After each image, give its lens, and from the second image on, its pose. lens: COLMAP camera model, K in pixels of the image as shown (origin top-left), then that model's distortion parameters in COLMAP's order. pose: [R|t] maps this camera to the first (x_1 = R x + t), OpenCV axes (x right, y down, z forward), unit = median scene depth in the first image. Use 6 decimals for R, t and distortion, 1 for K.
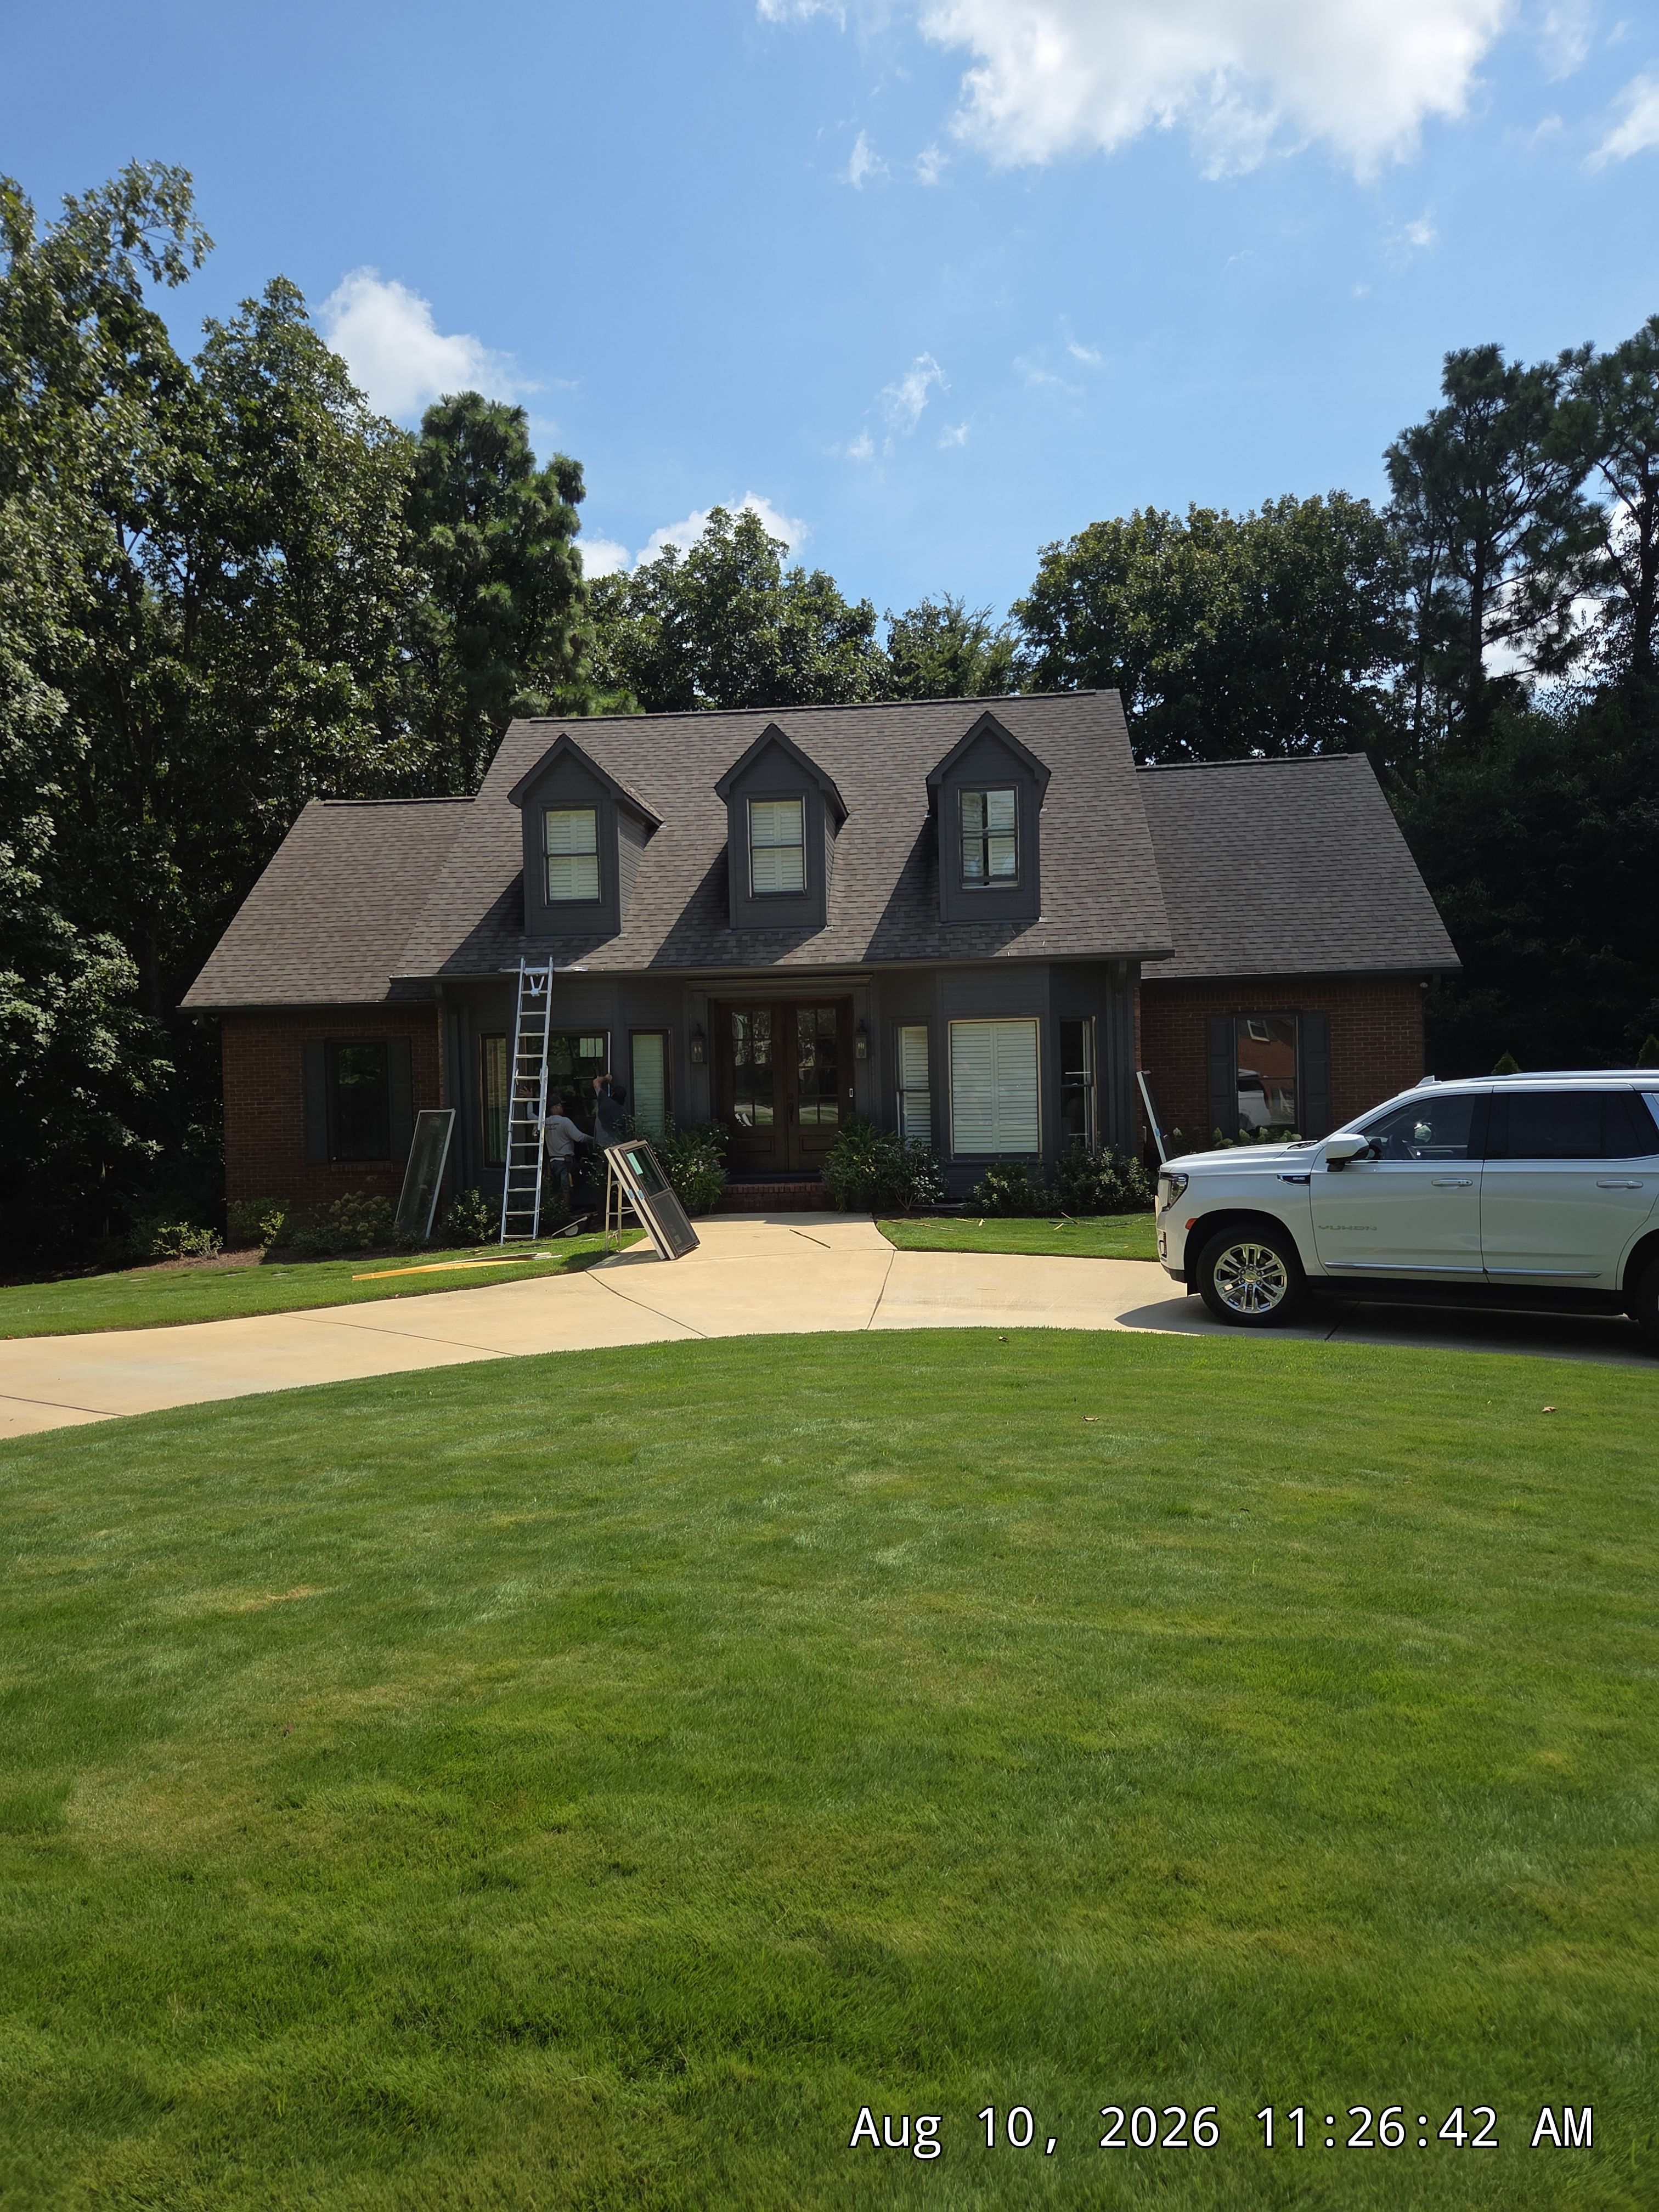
lens RADIAL K [[1454.4, 0, 813.1], [0, 1454.4, 1082.2], [0, 0, 1]] dist [0.062031, -0.054815]
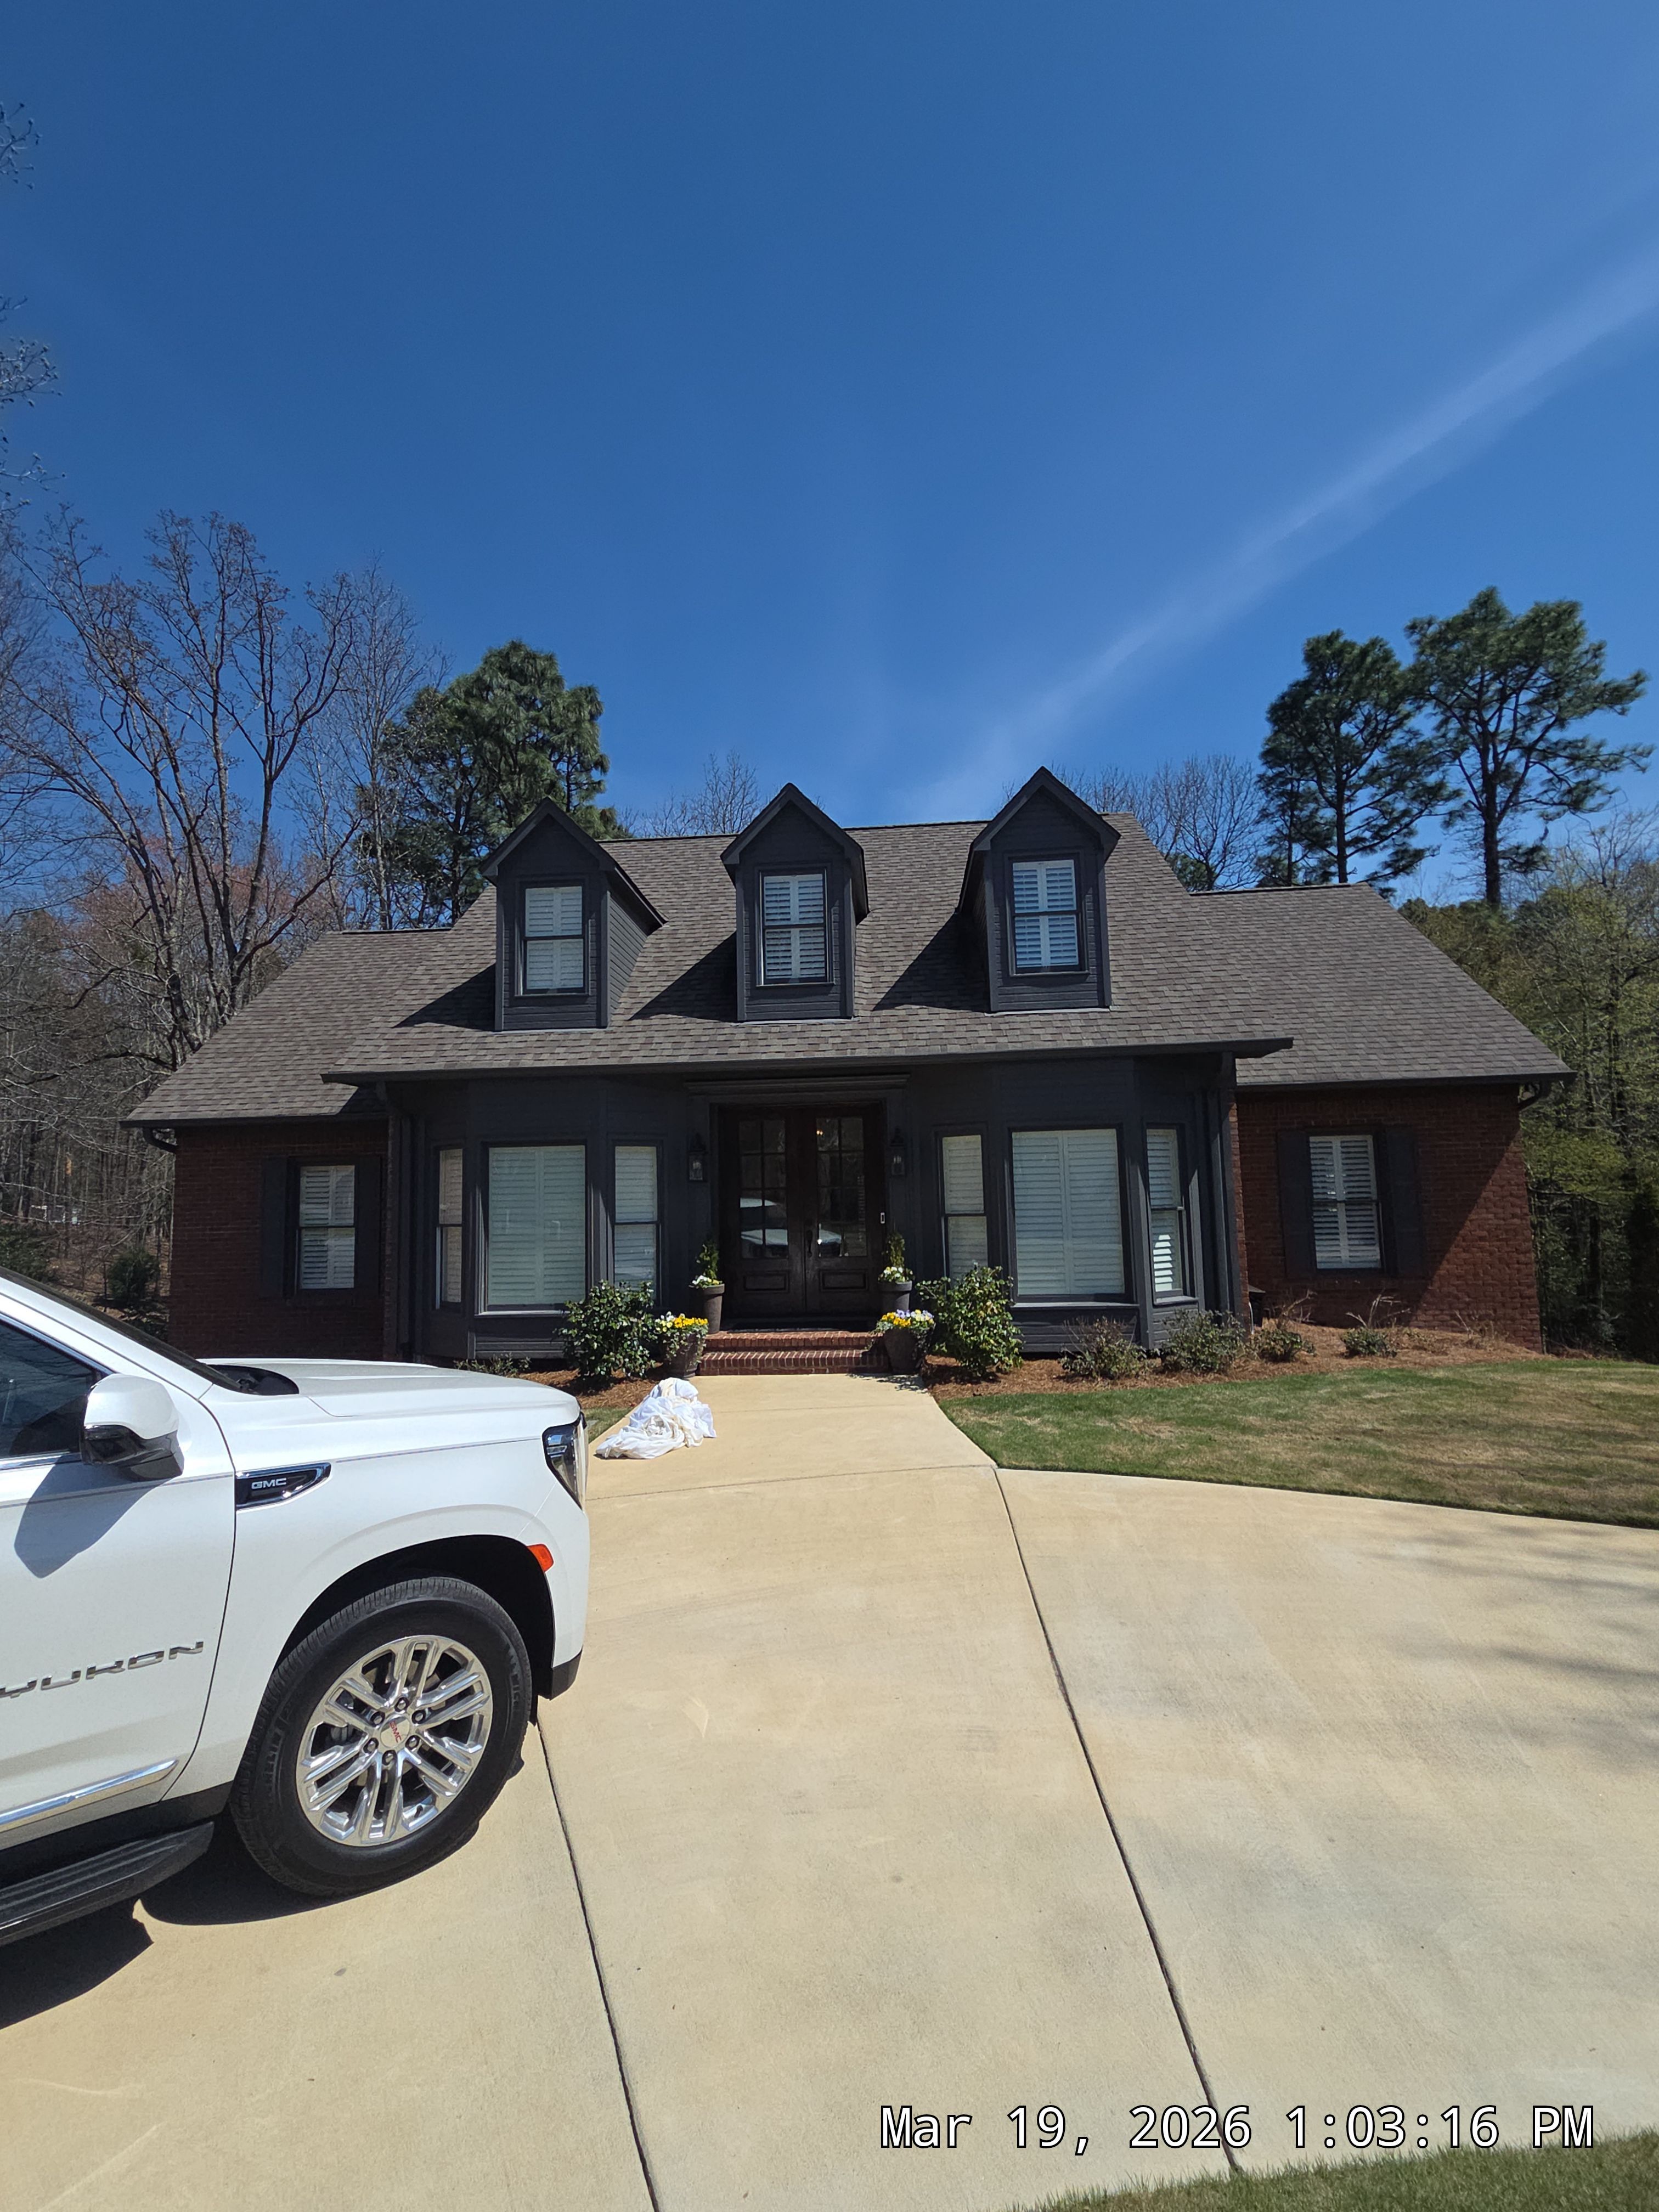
lens RADIAL K [[964.9, 0, 817.2], [0, 964.9, 1112.9], [0, 0, 1]] dist [0.004646, 0.000361]
pose [[0.999713, 0.003486, 0.023703, -0.018121], [-0.001099, 0.994989, -0.099975, 0.002200], [-0.023932, 0.099921, 0.994708, 0.336477]]
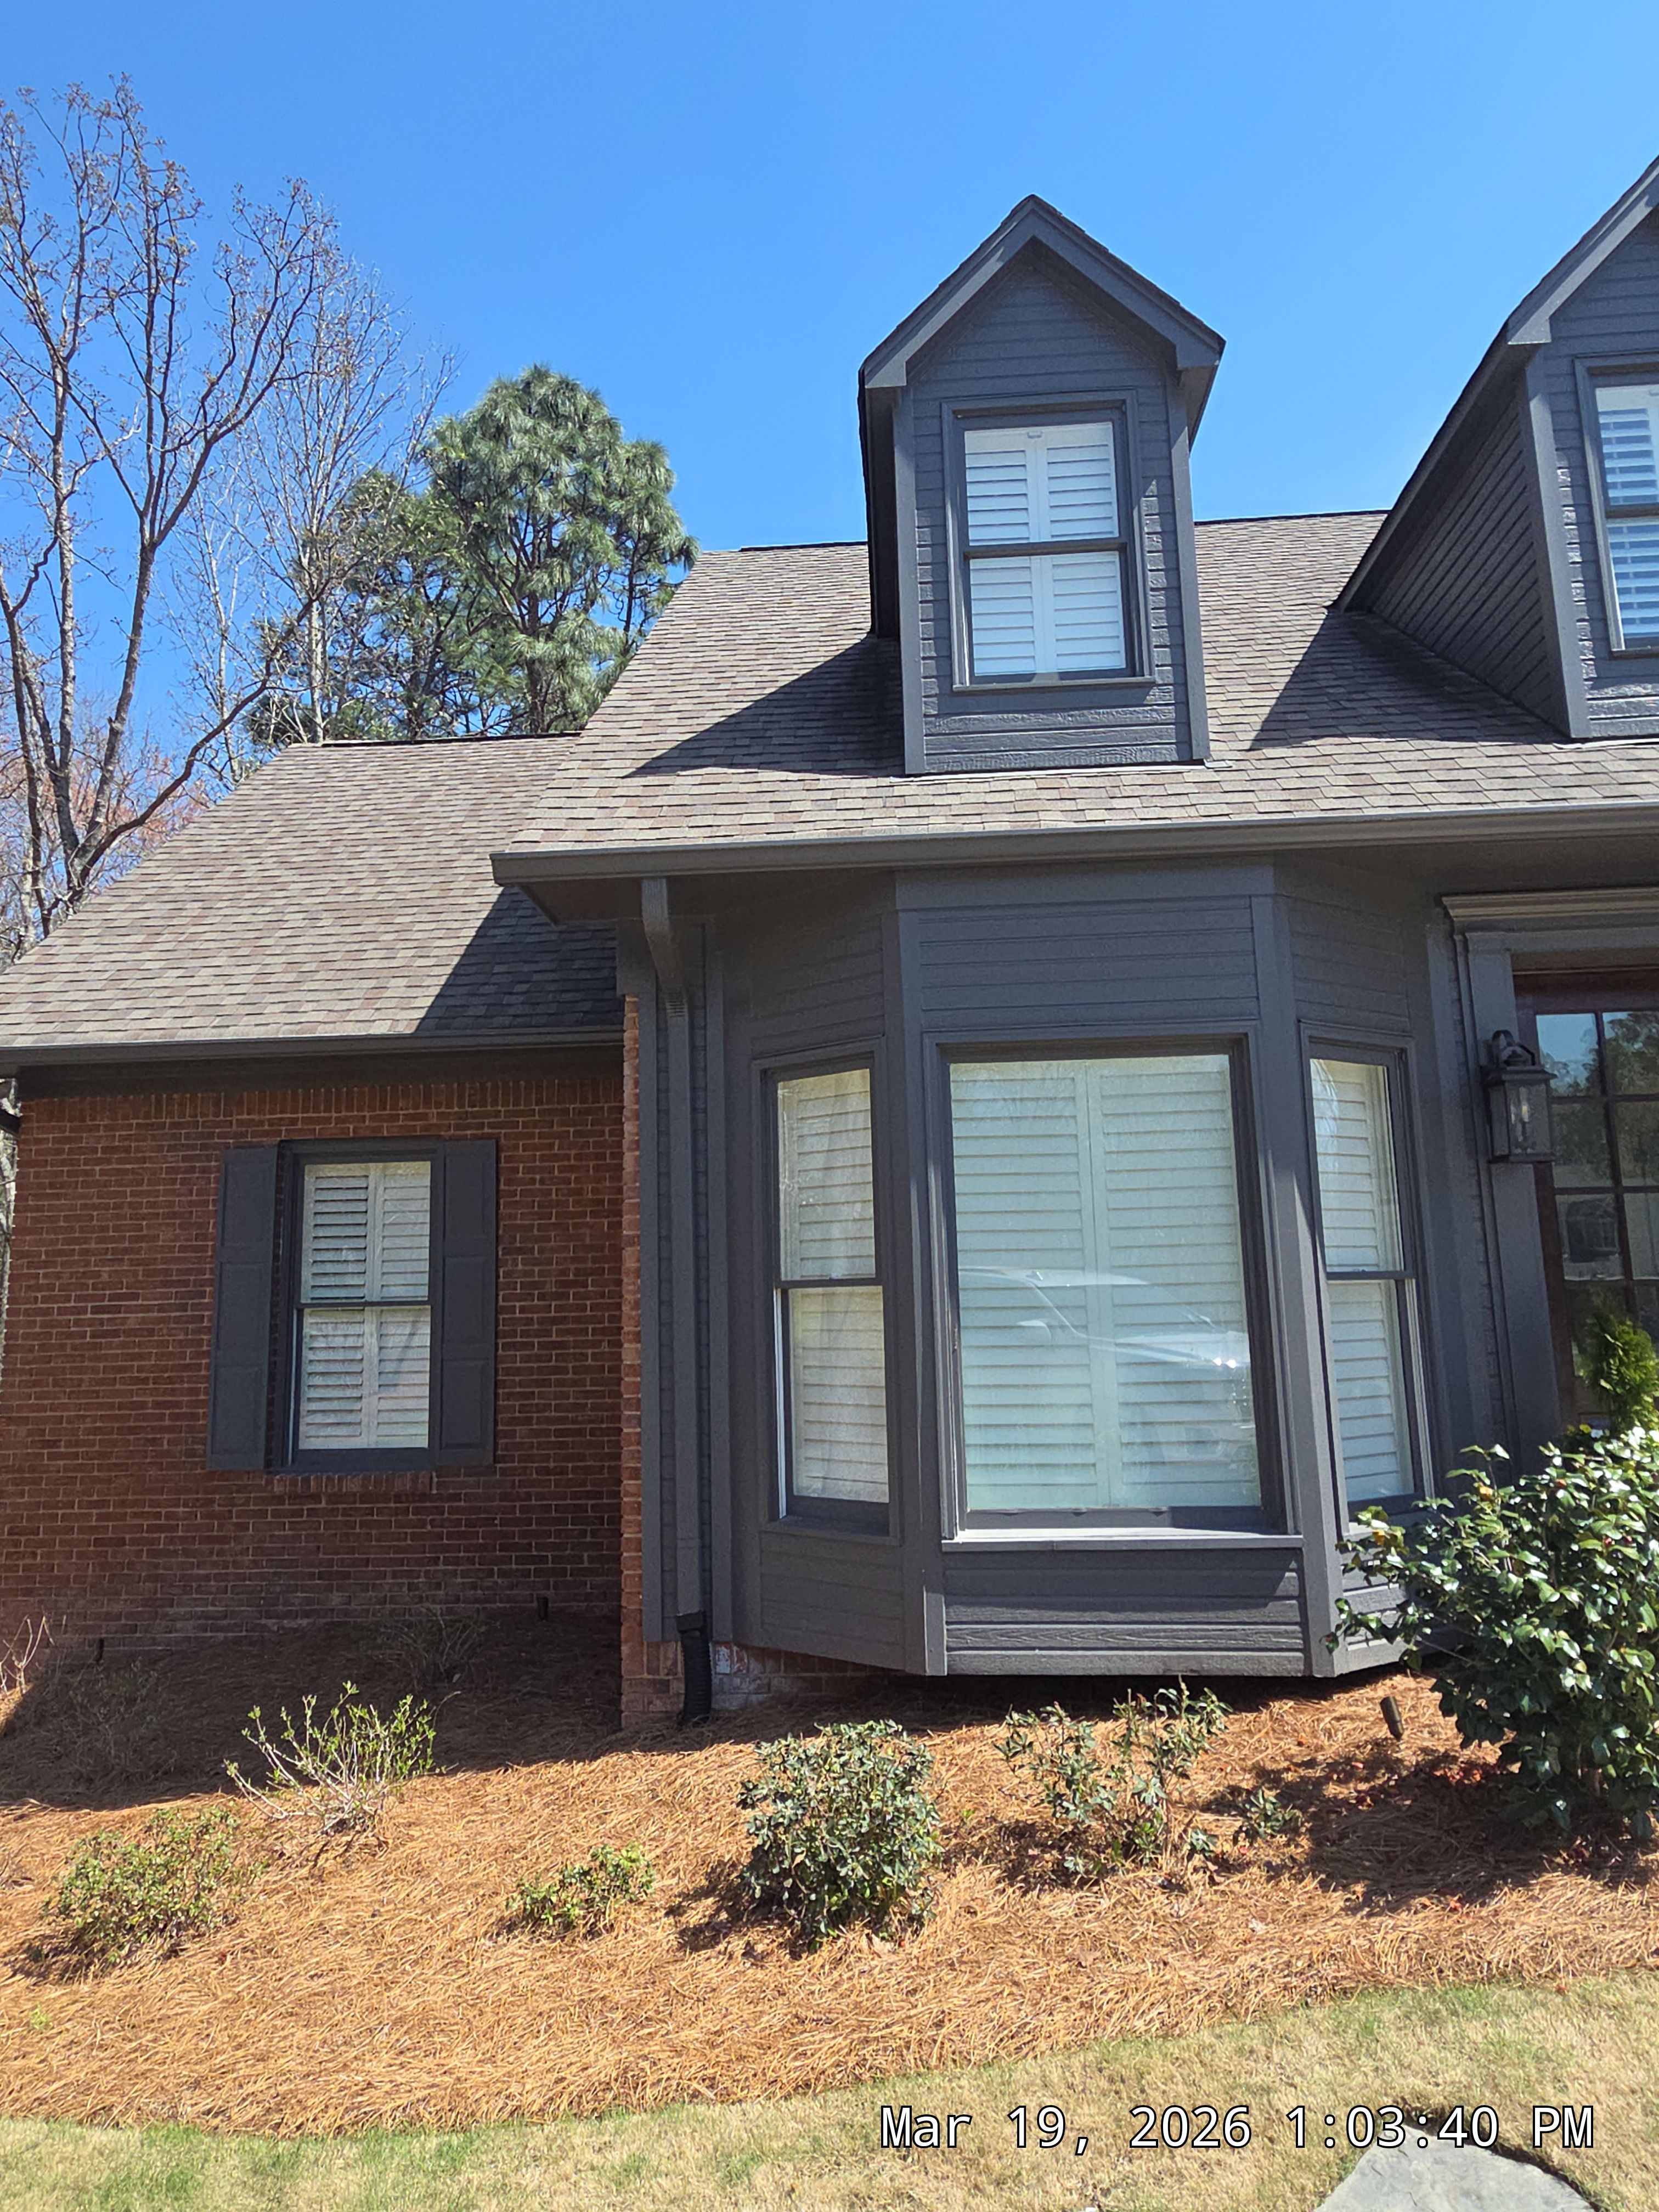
lens RADIAL K [[1329.1, 0, 807.8], [0, 1329.1, 1094.9], [0, 0, 1]] dist [0.005938, -0.001327]
pose [[0.999596, 0.007420, 0.027436, -0.171761], [-0.002789, 0.986273, -0.165098, 0.014211], [-0.028284, 0.164954, 0.985896, 0.546096]]
